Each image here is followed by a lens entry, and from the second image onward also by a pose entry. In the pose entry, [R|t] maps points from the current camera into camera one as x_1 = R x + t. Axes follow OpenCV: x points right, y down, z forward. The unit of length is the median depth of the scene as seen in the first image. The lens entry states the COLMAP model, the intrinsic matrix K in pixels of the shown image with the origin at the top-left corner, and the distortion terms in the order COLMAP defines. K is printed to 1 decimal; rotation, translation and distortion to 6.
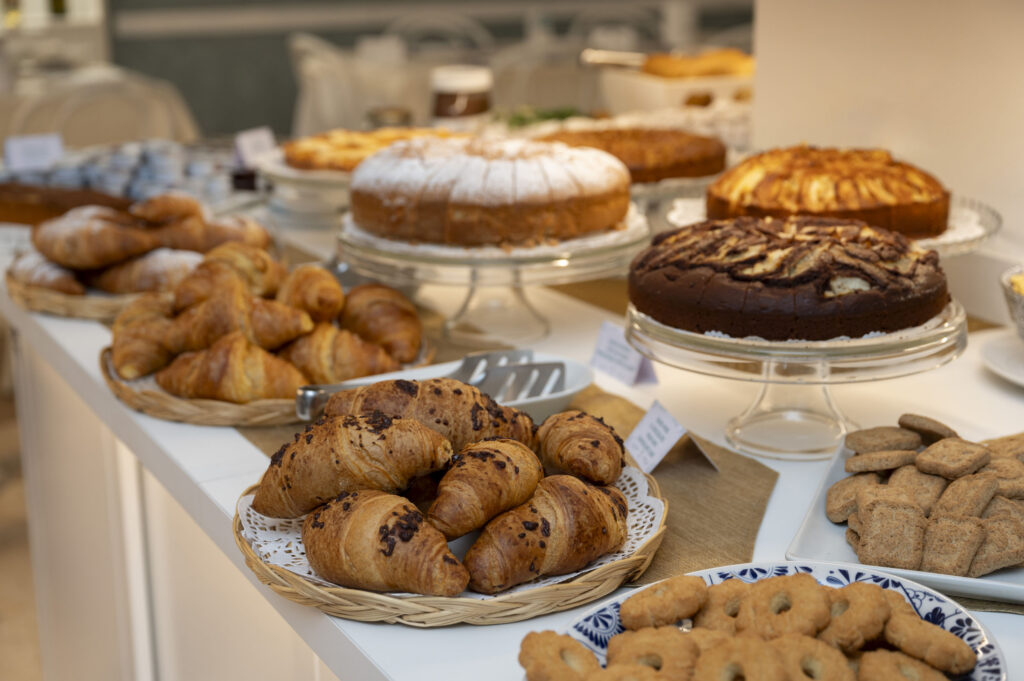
lens RADIAL K [[1642.2, 0, 509.5], [0, 1642.2, 342.3], [0, 0, 1]] dist [0.006558, 0.000000]
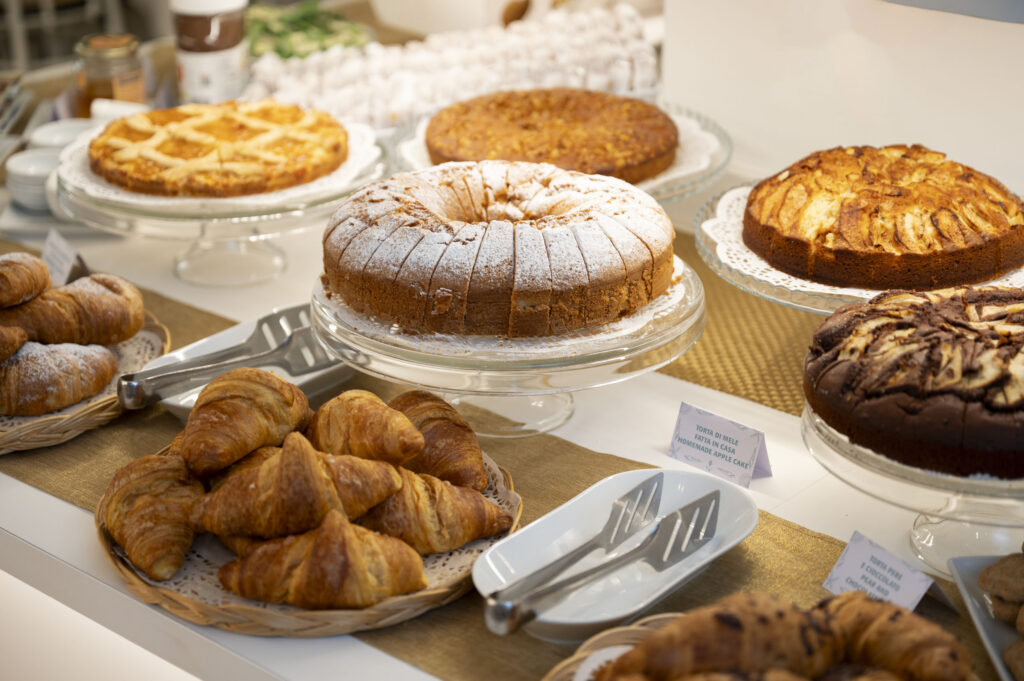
lens RADIAL K [[2055.7, 0, 512.8], [0, 2055.7, 338.5], [0, 0, 1]] dist [0.060138, 0.000000]
pose [[0.936337, -0.129562, 0.326323, -0.402435], [0.085605, 0.985619, 0.145696, -0.228286], [-0.340507, -0.108486, 0.933962, 0.060201]]
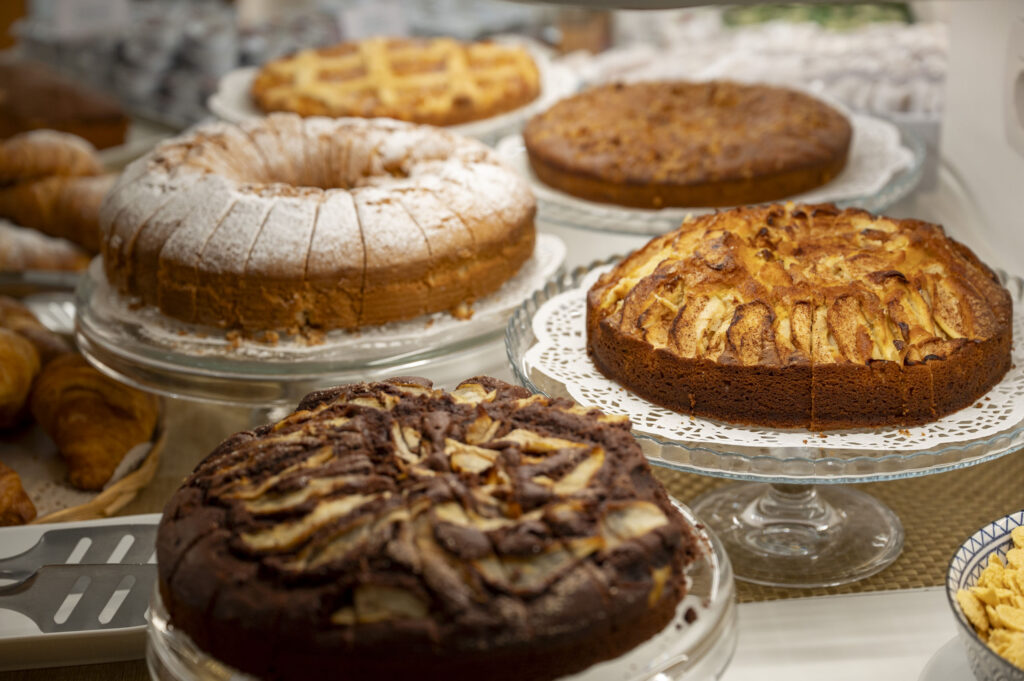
lens RADIAL K [[2055.7, 0, 512.6], [0, 2055.7, 341.3], [0, 0, 1]] dist [0.060138, 0.000000]
pose [[0.918921, 0.137376, -0.369745, 0.424462], [-0.092413, 0.986282, 0.136773, -0.190969], [0.383462, -0.091514, 0.919011, 0.343917]]
